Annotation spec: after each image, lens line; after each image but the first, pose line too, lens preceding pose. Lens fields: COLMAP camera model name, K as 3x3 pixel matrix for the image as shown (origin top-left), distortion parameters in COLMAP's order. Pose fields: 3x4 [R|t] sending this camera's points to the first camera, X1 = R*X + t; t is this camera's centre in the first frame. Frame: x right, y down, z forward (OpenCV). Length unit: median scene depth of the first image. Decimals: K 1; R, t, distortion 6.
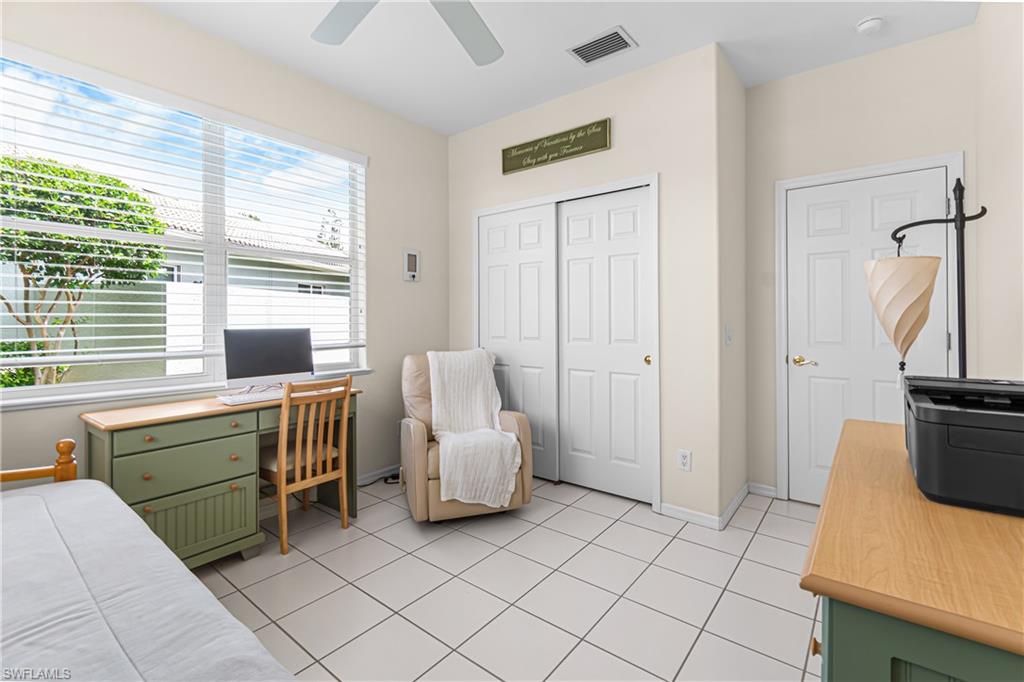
lens RADIAL K [[450.9, 0, 516.9], [0, 450.9, 323.8], [0, 0, 1]] dist [0.001453, -0.000068]
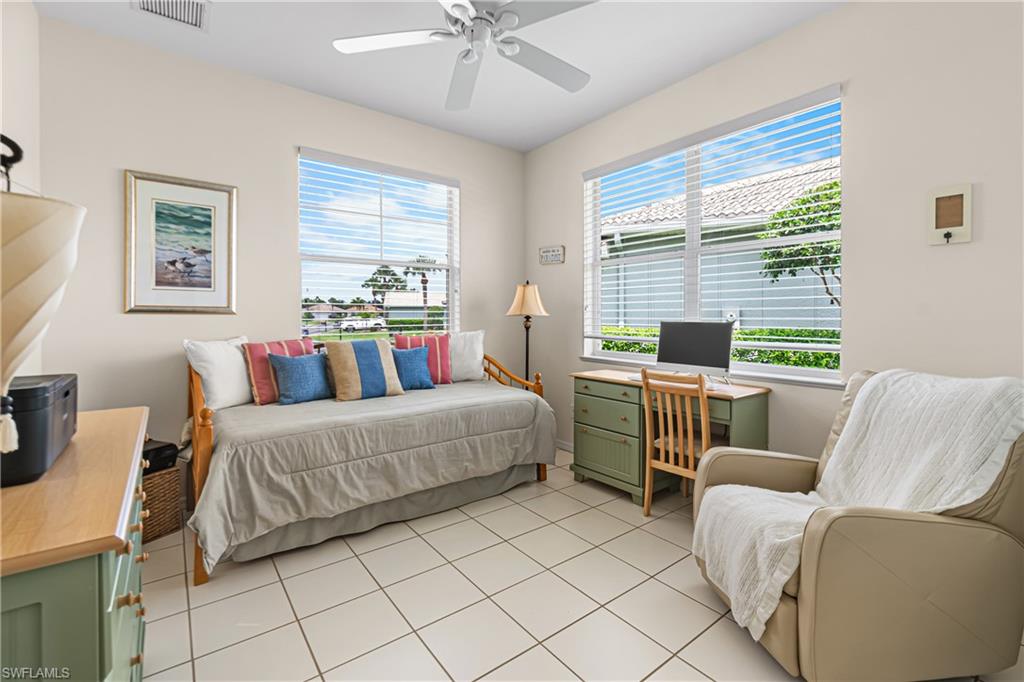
lens RADIAL K [[450.9, 0, 516.9], [0, 450.9, 323.8], [0, 0, 1]] dist [0.001453, -0.000068]
pose [[-0.245919, 0.019582, -0.969092, 0.643521], [-0.009262, 0.999703, 0.022551, -0.005693], [0.969246, 0.014521, -0.245665, 0.904433]]
